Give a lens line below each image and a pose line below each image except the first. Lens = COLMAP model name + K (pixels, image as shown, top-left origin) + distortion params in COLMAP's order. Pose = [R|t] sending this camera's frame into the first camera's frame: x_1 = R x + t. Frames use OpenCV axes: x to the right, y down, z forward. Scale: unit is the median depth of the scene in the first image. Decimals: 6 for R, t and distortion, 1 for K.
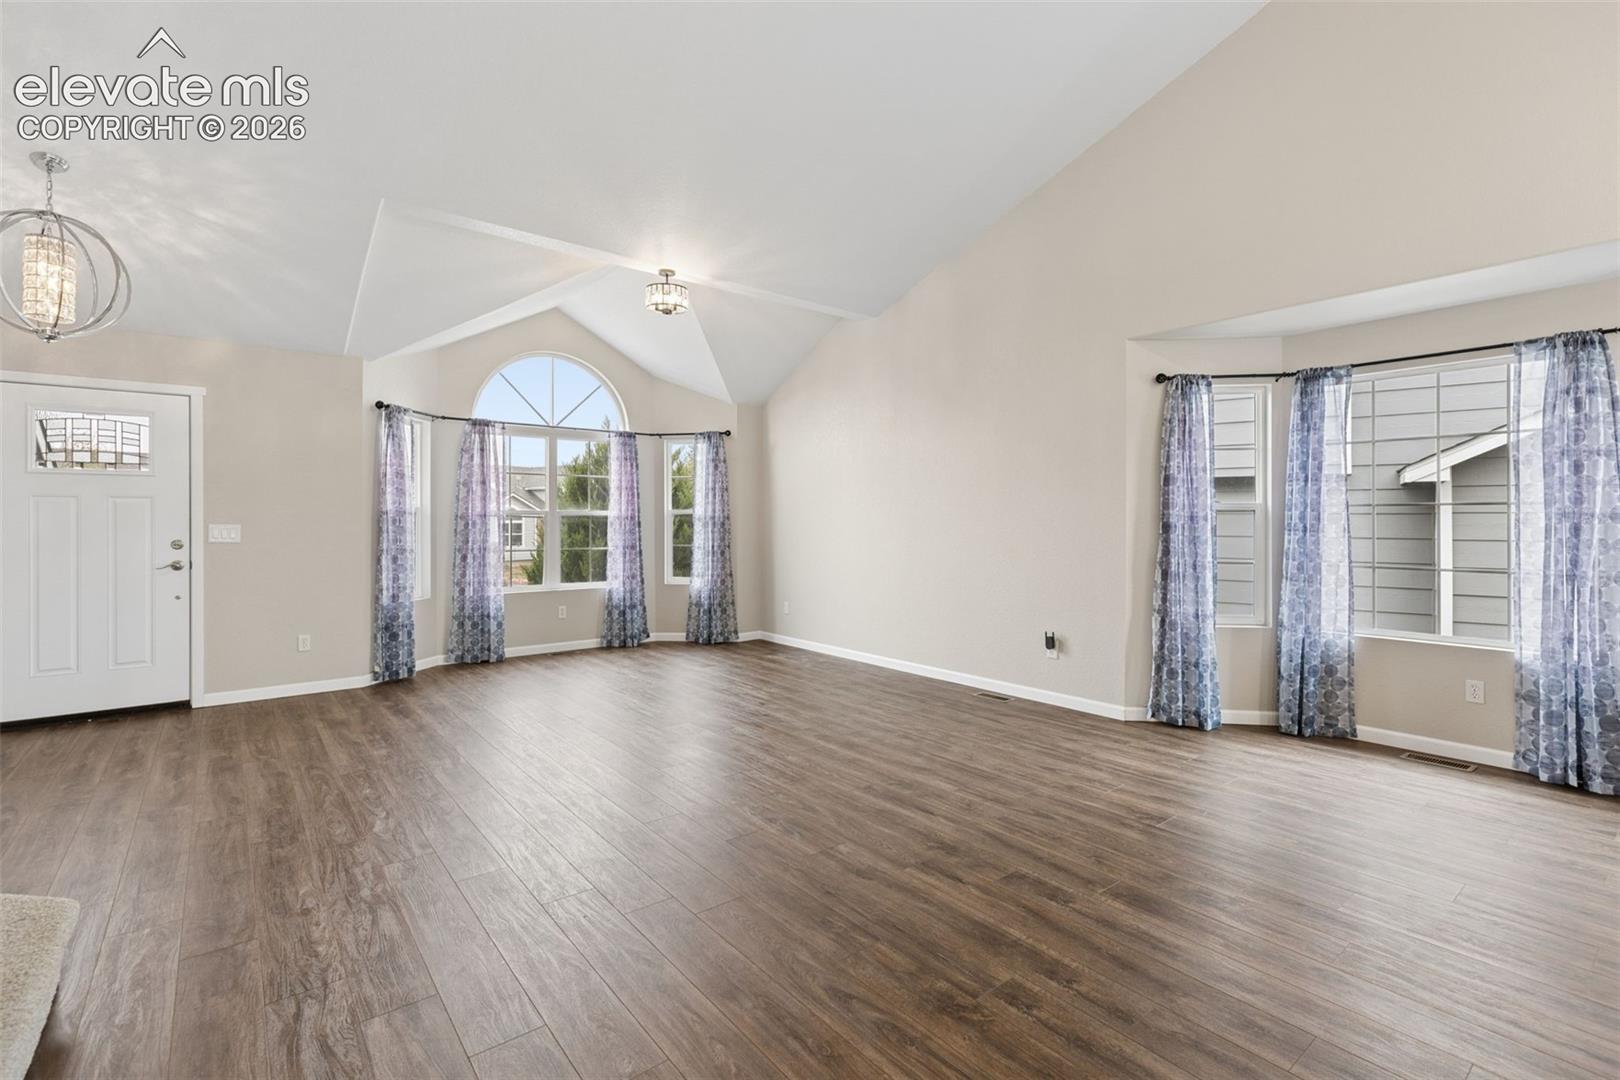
lens RADIAL K [[739.3, 0, 816.4], [0, 739.3, 523.5], [0, 0, 1]] dist [0.003800, 0.001134]
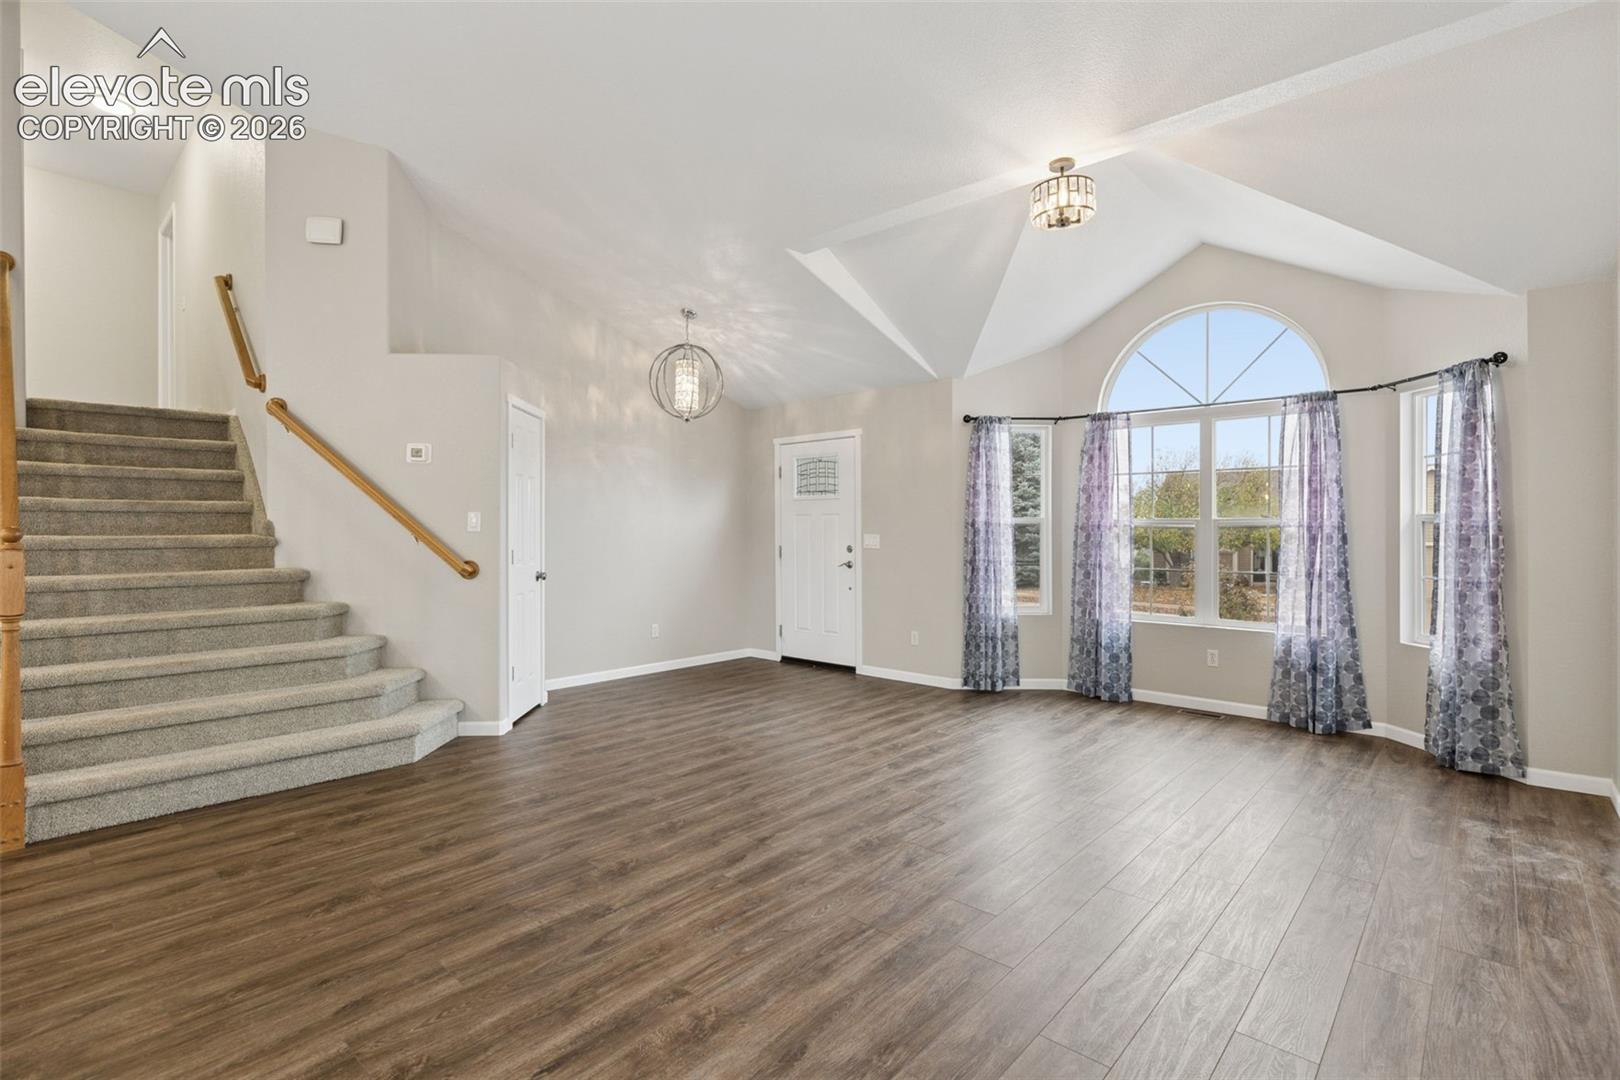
lens RADIAL K [[758.8, 0, 809.4], [0, 758.8, 528.9], [0, 0, 1]] dist [-0.005166, 0.001360]
pose [[0.161212, -0.001292, -0.986919, 0.380168], [-0.006898, 0.999973, -0.002436, -0.002932], [0.986896, 0.007201, 0.161198, 0.566913]]
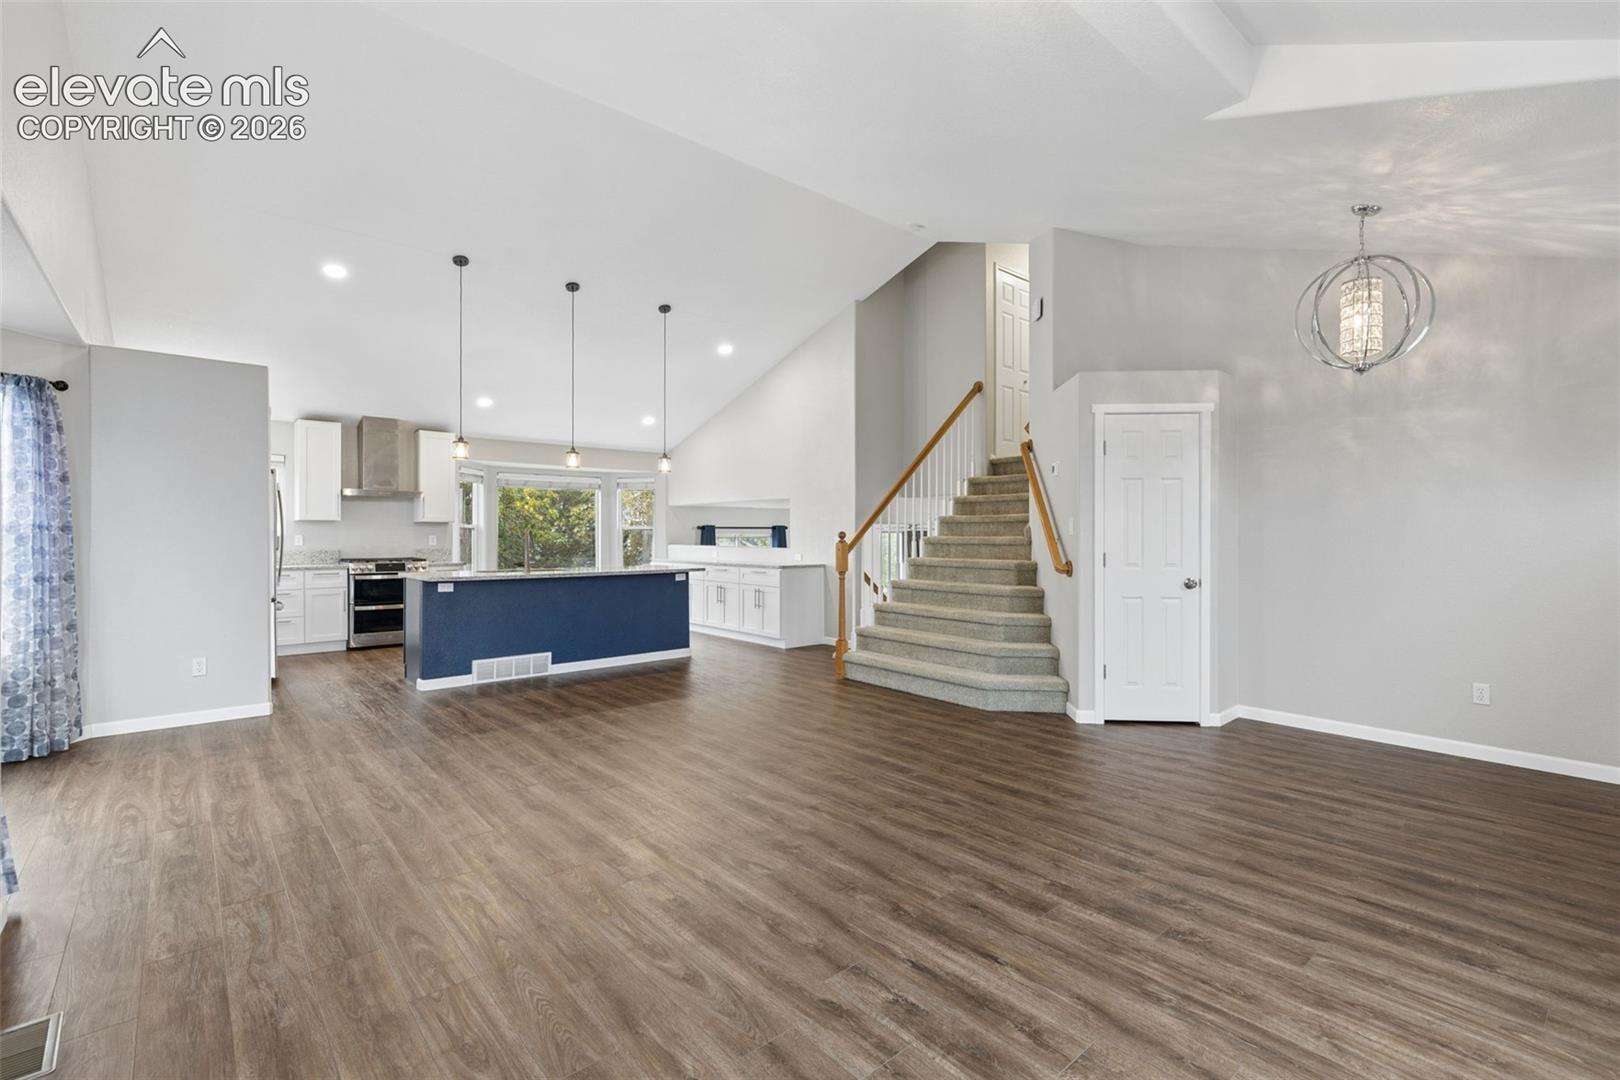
lens RADIAL K [[721.4, 0, 812.2], [0, 721.4, 534.6], [0, 0, 1]] dist [0.009018, -0.000024]
pose [[-0.999040, 0.000115, -0.043809, -0.096955], [-0.000374, 0.999938, 0.011158, -0.009586], [0.043808, 0.011163, -0.998978, 1.159693]]
